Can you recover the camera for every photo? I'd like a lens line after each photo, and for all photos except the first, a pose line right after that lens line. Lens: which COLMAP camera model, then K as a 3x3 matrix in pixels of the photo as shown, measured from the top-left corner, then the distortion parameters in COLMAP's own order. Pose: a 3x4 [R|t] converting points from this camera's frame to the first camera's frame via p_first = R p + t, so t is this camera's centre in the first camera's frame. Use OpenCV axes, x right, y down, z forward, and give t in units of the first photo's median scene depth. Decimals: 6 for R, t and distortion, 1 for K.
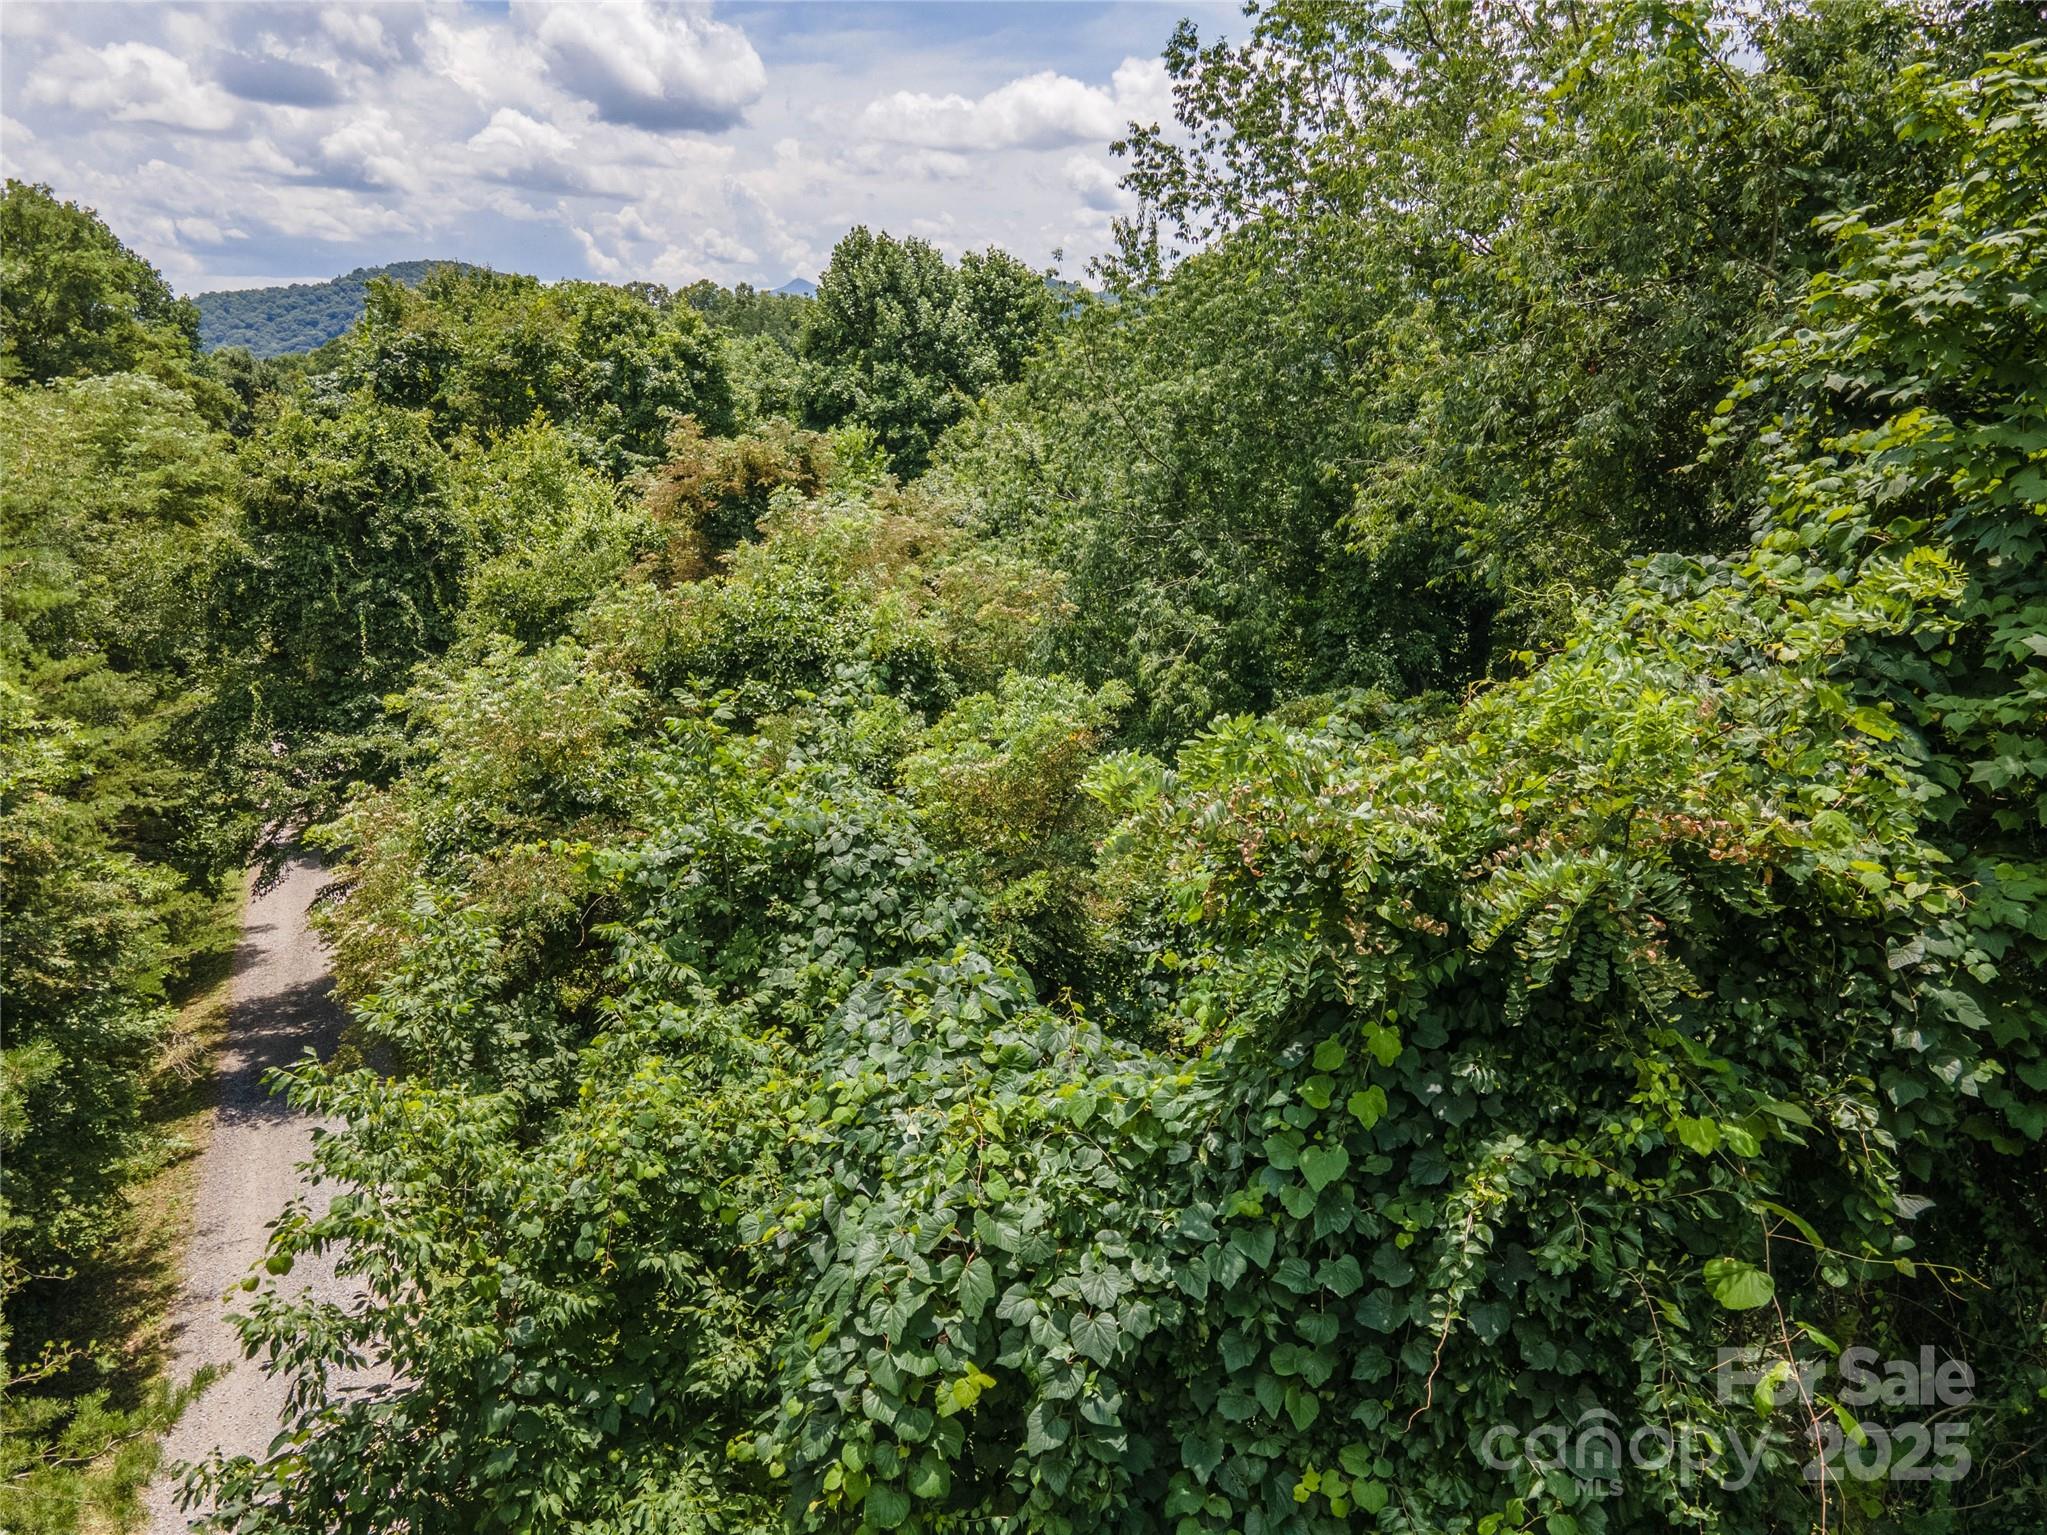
lens RADIAL K [[1420.5, 0, 1023.5], [0, 1420.5, 767.5], [0, 0, 1]] dist [0.001252, 0.001405]
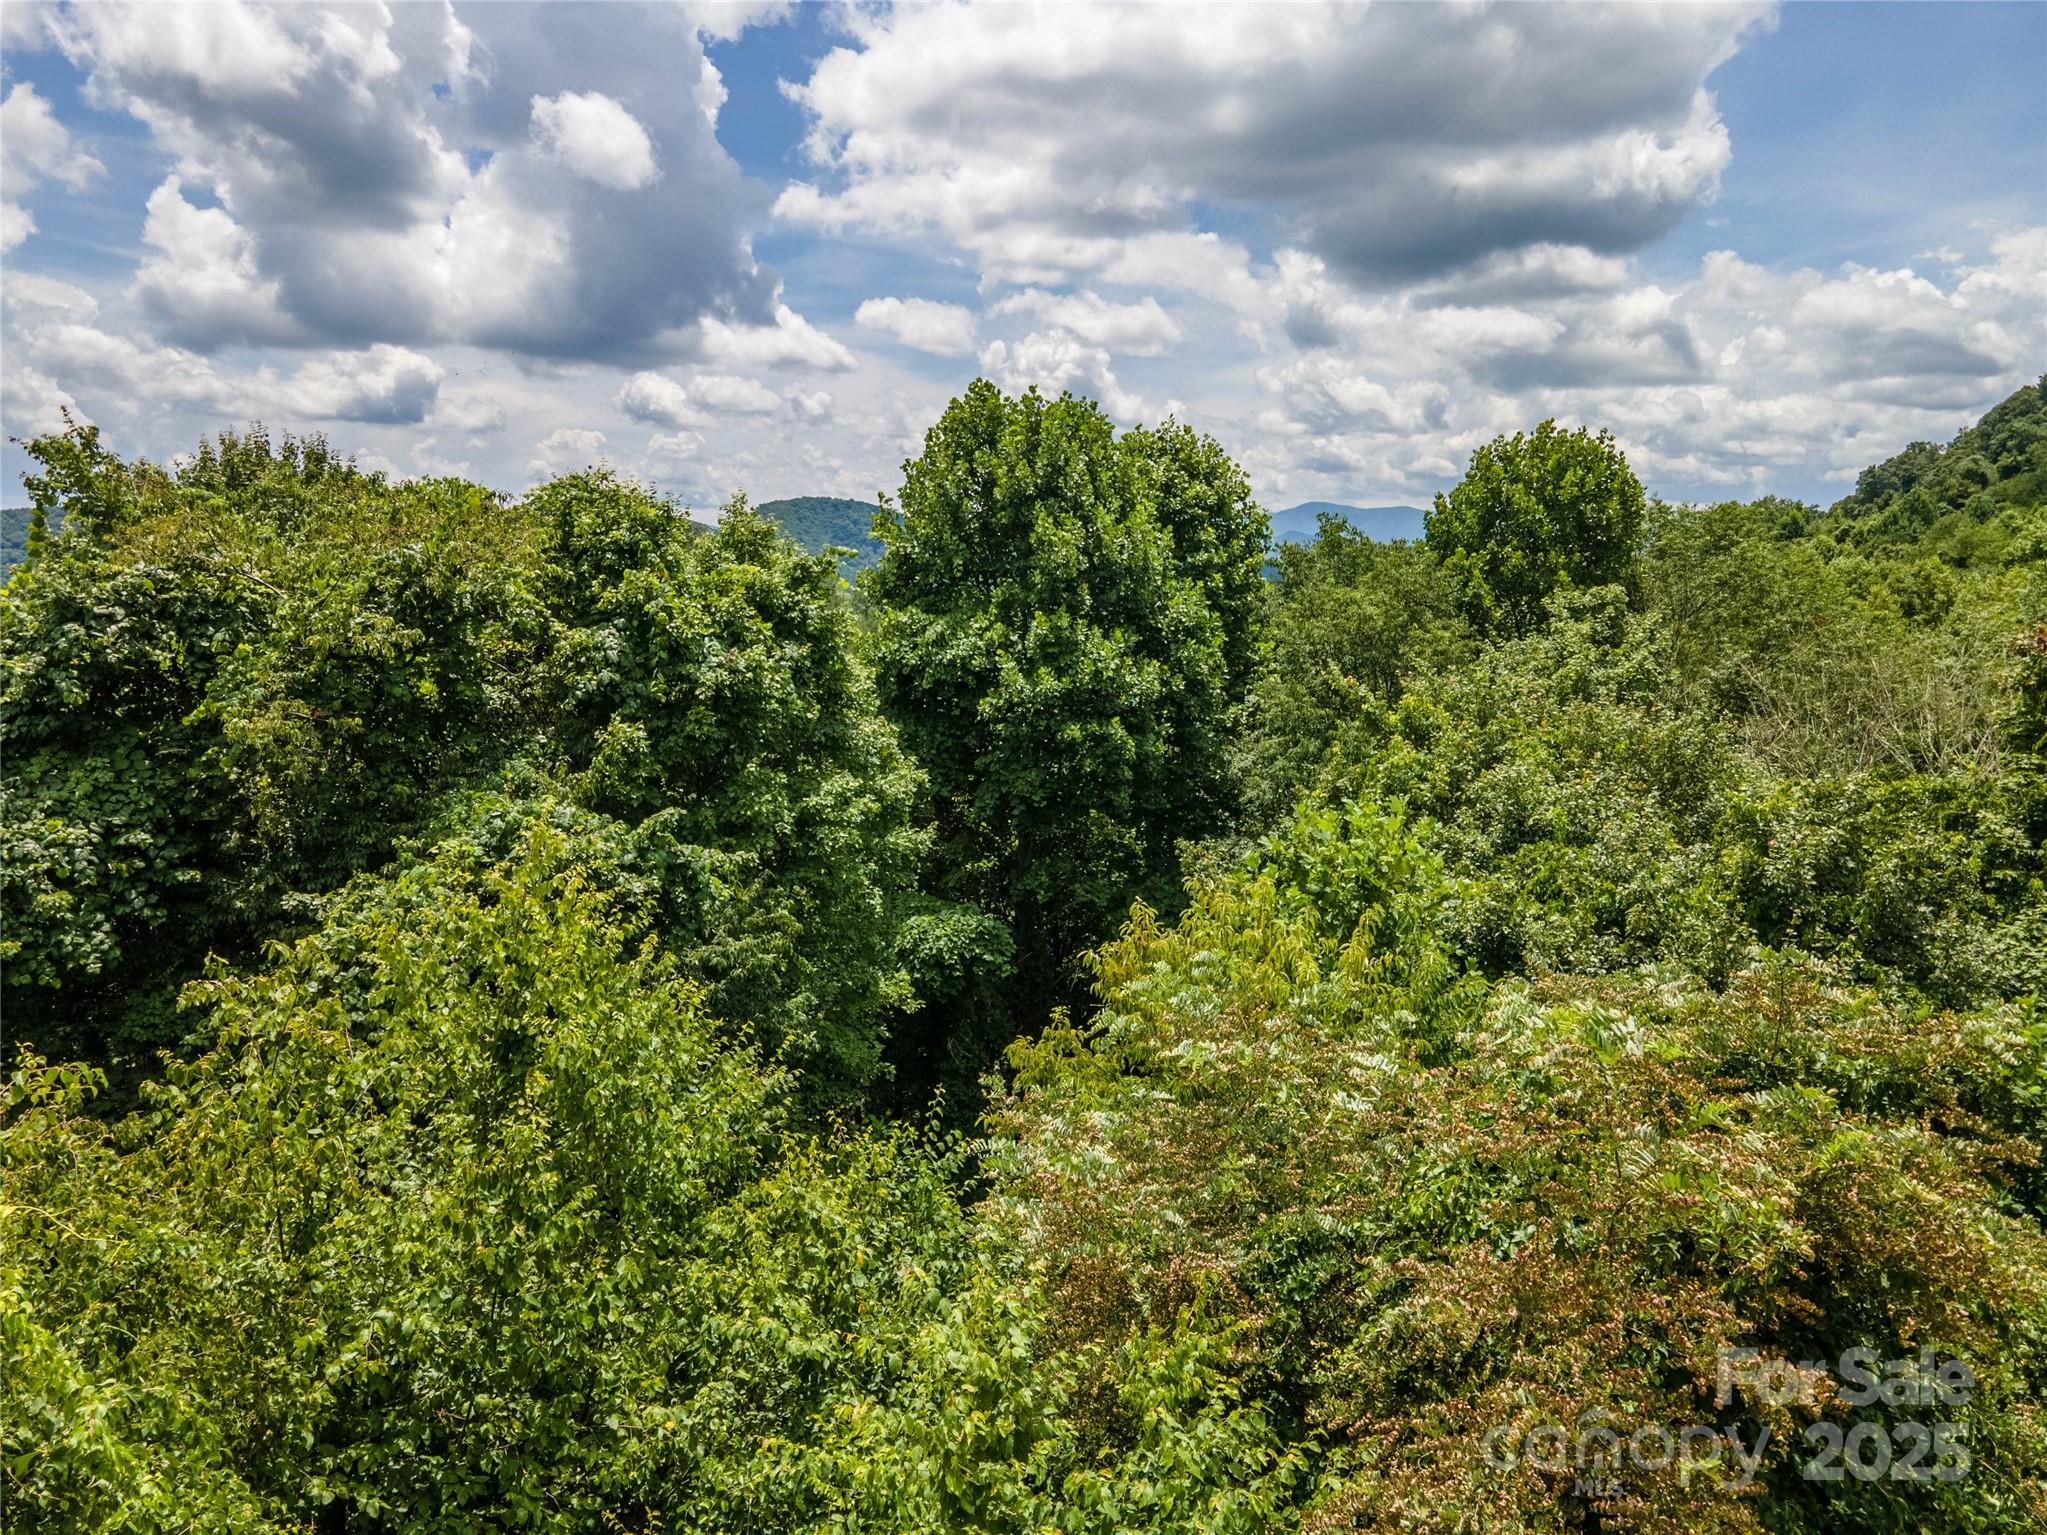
lens RADIAL K [[1420.5, 0, 1023.5], [0, 1420.5, 767.5], [0, 0, 1]] dist [0.001252, 0.001405]
pose [[0.992831, -0.013292, 0.118787, -0.216561], [0.030365, 0.989242, -0.143104, -0.174031], [-0.115607, 0.145685, 0.982553, 0.552502]]
